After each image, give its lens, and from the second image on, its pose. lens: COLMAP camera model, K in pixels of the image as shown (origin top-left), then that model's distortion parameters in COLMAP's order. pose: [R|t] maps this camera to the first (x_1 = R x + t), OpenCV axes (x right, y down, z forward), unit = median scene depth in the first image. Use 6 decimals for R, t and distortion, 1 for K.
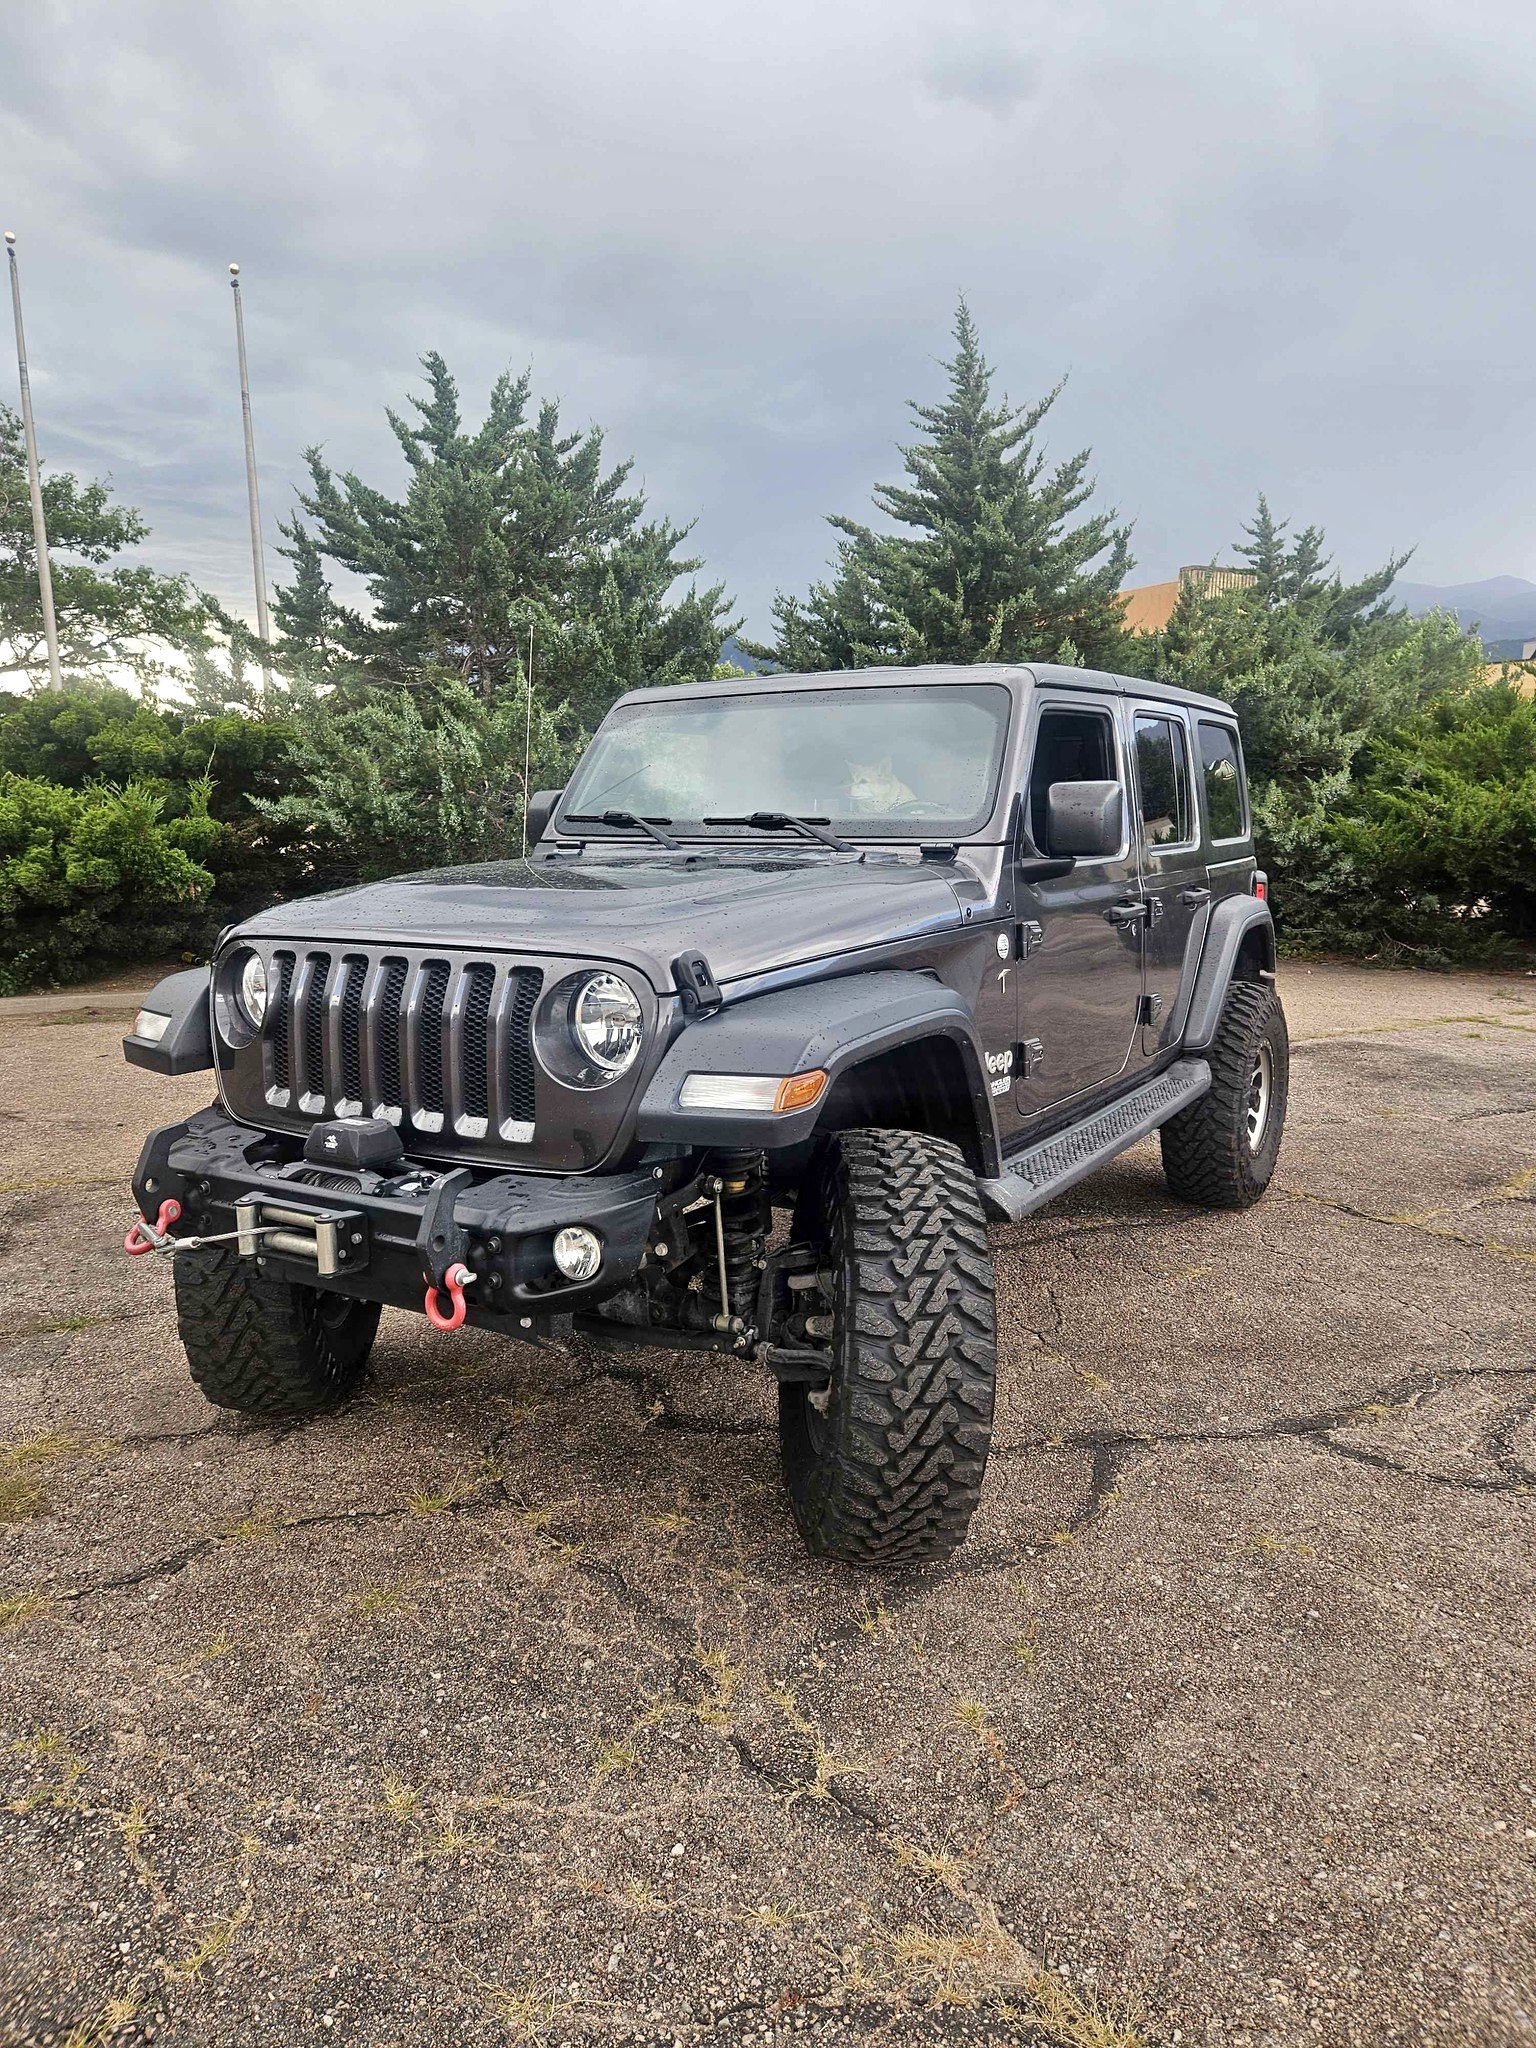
lens RADIAL K [[1485.0, 0, 768.0], [0, 1485.0, 1024.0], [0, 0, 1]] dist [0.003433, 0.000226]
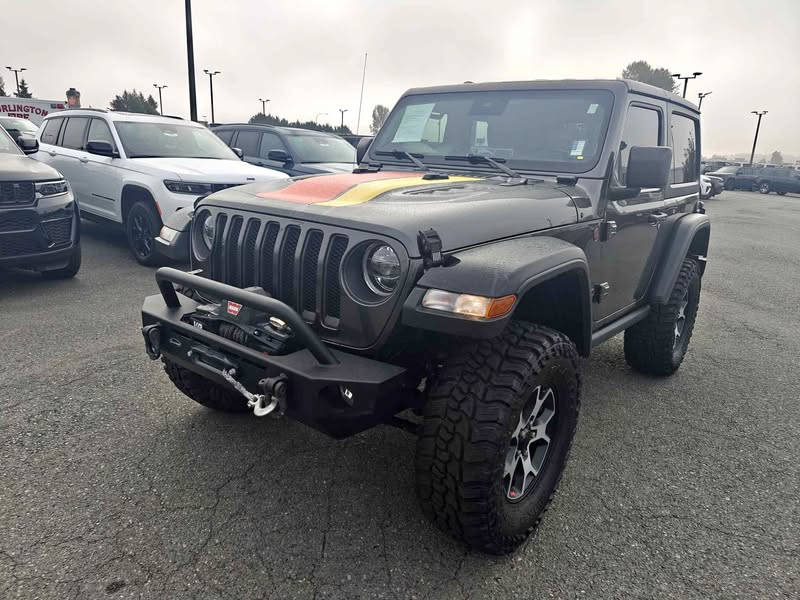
lens RADIAL K [[580.1, 0, 400.0], [0, 580.1, 300.0], [0, 0, 1]] dist [0.003433, 0.000226]
pose [[0.993220, 0.075168, -0.088676, -0.017422], [-0.065105, 0.991643, 0.111378, -0.035860], [0.096307, -0.104850, 0.989814, 0.248157]]
